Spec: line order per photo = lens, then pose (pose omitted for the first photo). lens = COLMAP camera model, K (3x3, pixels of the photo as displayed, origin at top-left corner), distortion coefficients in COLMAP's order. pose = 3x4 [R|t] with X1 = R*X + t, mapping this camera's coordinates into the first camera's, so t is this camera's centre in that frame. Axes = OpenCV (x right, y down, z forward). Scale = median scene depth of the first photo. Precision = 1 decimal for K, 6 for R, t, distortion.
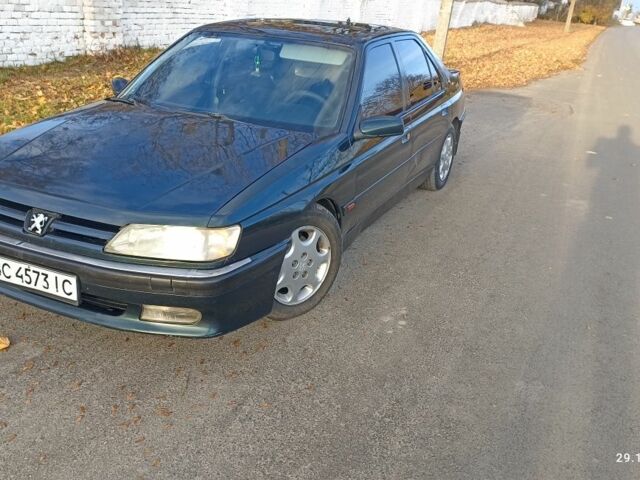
lens RADIAL K [[622.6, 0, 318.4], [0, 622.6, 237.5], [0, 0, 1]] dist [0.100393, -0.153755]
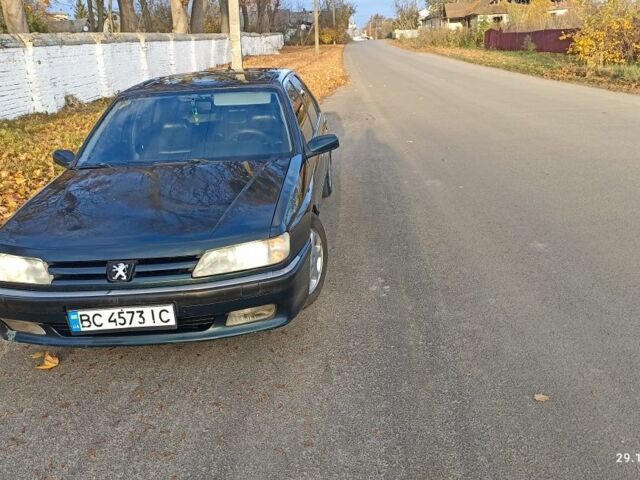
lens RADIAL K [[617.3, 0, 320.0], [0, 617.3, 240.0], [0, 0, 1]] dist [0.086327, -0.102718]
pose [[0.920196, -0.234895, 0.313152, -0.365967], [0.249765, 0.968277, -0.007628, 0.017559], [-0.301426, 0.085234, 0.949672, -0.172511]]
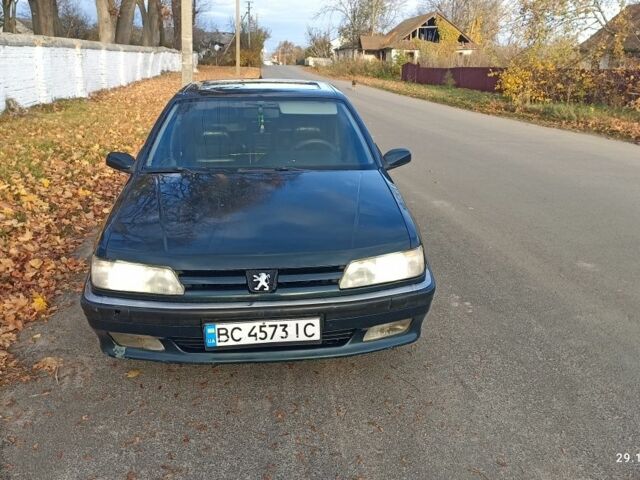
lens RADIAL K [[613.4, 0, 322.4], [0, 613.4, 246.9], [0, 0, 1]] dist [0.064946, -0.072907]
pose [[0.863275, -0.206582, 0.460522, -0.673030], [0.229333, 0.973325, 0.006717, -0.052644], [-0.449625, 0.099815, 0.887623, 0.006134]]
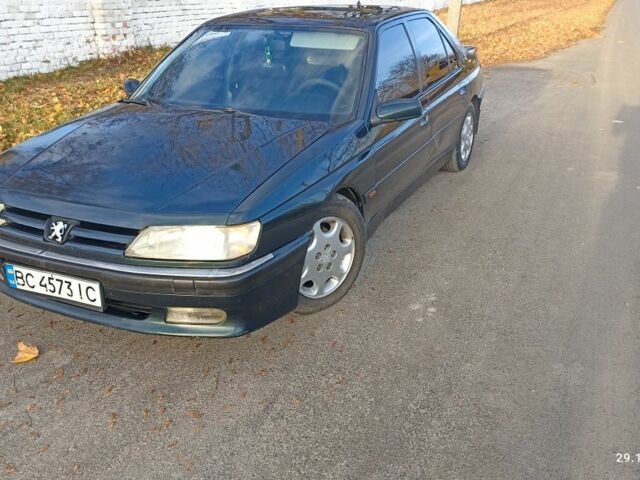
lens RADIAL K [[622.6, 0, 318.4], [0, 622.6, 237.5], [0, 0, 1]] dist [0.100393, -0.153755]
pose [[0.997434, -0.060380, -0.038470, 0.001689], [0.061062, 0.997992, 0.016811, -0.003498], [0.037378, -0.019117, 0.999118, 0.019938]]
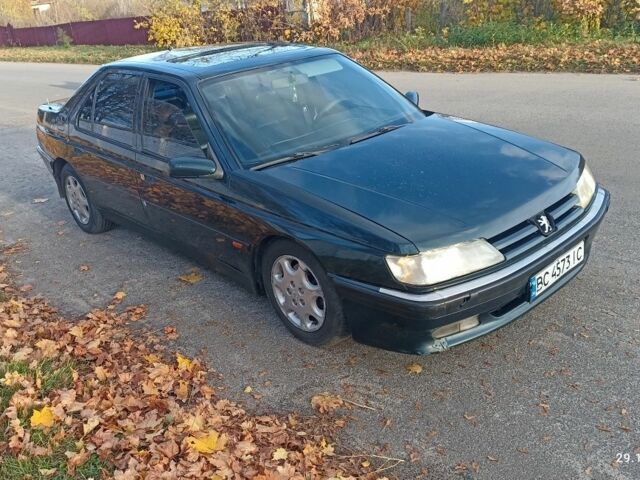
lens RADIAL K [[617.3, 0, 320.0], [0, 617.3, 240.0], [0, 0, 1]] dist [0.086327, -0.102718]
pose [[0.370815, -0.448196, 0.813398, -1.231928], [0.446638, 0.853967, 0.266936, -0.388136], [-0.814255, 0.264311, 0.516845, 0.615155]]
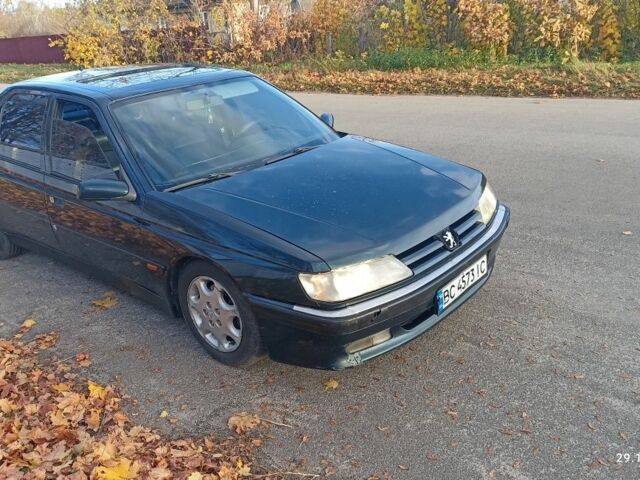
lens RADIAL K [[617.3, 0, 320.0], [0, 617.3, 240.0], [0, 0, 1]] dist [0.086327, -0.102718]
pose [[0.265198, -0.429516, 0.863242, -1.236664], [0.434854, 0.852354, 0.290507, -0.382218], [-0.860565, 0.298342, 0.412819, 0.590223]]
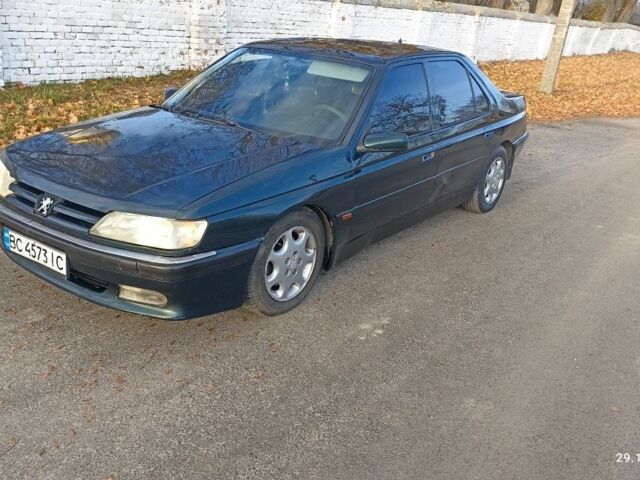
lens RADIAL K [[617.3, 0, 320.0], [0, 617.3, 240.0], [0, 0, 1]] dist [0.086327, -0.102718]
pose [[0.978992, 0.082793, -0.186332, 0.215478], [-0.087772, 0.995967, -0.018618, 0.013987], [0.184039, 0.034582, 0.982310, -0.022646]]
